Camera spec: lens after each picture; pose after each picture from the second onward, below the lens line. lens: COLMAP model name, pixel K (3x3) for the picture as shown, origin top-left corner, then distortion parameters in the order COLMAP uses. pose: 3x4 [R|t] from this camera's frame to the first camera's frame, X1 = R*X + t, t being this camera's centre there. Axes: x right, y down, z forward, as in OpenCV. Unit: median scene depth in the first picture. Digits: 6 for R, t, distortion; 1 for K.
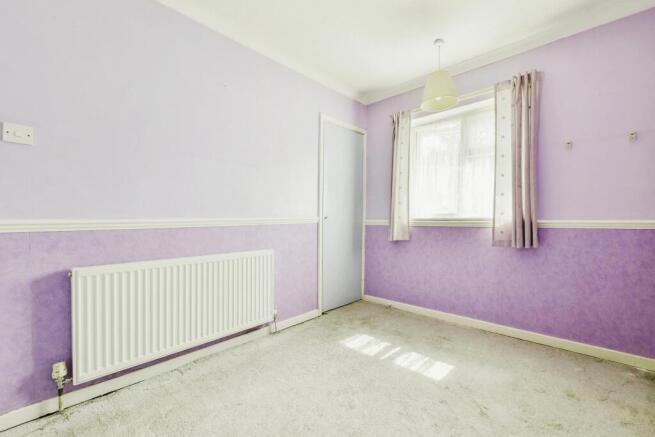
lens RADIAL K [[231.1, 0, 329.9], [0, 231.1, 205.9], [0, 0, 1]] dist [0.000491, 0.000029]
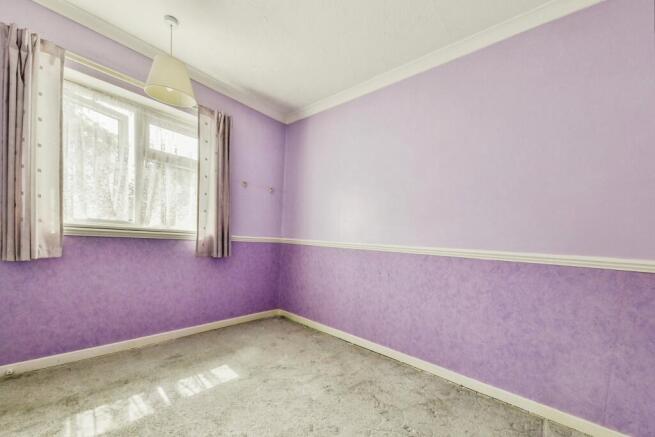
lens RADIAL K [[240.6, 0, 328.5], [0, 240.6, 238.5], [0, 0, 1]] dist [0.000034, -0.000016]
pose [[0.077519, 0.014435, 0.996886, -0.360732], [-0.116425, 0.993185, -0.005328, 0.018209], [-0.990170, -0.115650, 0.078672, 0.286520]]
